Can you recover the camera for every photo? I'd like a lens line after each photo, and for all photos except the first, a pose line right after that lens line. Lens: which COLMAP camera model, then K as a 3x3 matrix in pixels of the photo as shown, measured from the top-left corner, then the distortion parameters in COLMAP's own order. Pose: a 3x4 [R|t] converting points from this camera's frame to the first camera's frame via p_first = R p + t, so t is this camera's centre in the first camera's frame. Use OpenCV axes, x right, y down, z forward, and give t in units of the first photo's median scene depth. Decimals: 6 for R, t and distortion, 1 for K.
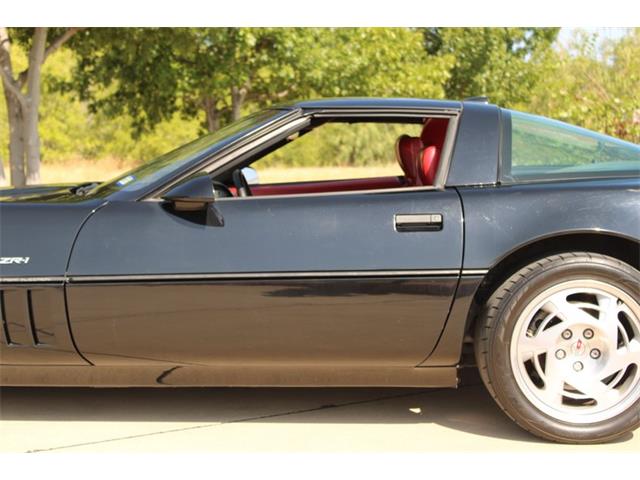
lens RADIAL K [[1036.3, 0, 320.0], [0, 1036.3, 240.0], [0, 0, 1]] dist [-0.032940, 0.071100]
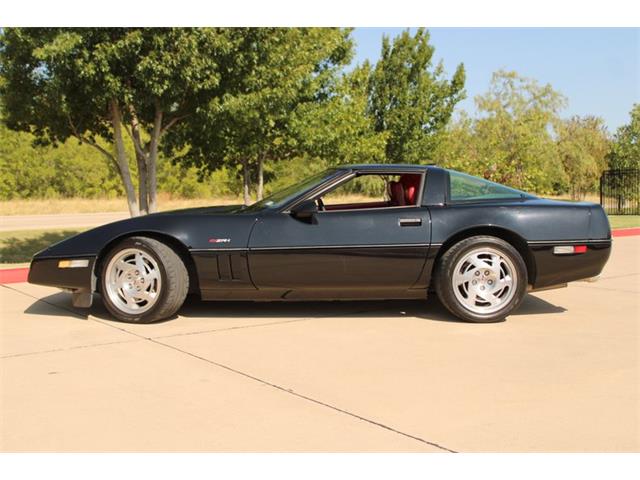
lens RADIAL K [[659.6, 0, 320.0], [0, 659.6, 240.0], [0, 0, 1]] dist [-0.084330, 0.007371]
pose [[0.999161, -0.004790, 0.040679, -0.030885], [0.005061, 0.999966, -0.006568, 0.005914], [-0.040646, 0.006768, 0.999151, -0.076752]]
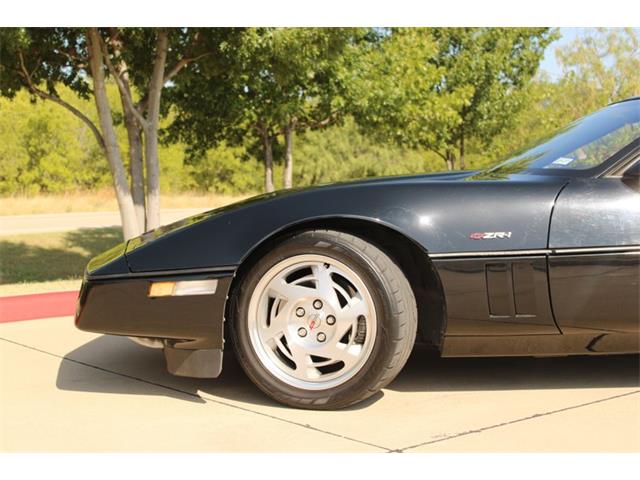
lens RADIAL K [[896.1, 0, 320.0], [0, 896.1, 240.0], [0, 0, 1]] dist [-0.013877, -0.042098]
pose [[0.998310, -0.020810, 0.054264, -0.107776], [0.021835, 0.999593, -0.018361, 0.007738], [-0.053860, 0.019515, 0.998358, 0.021263]]
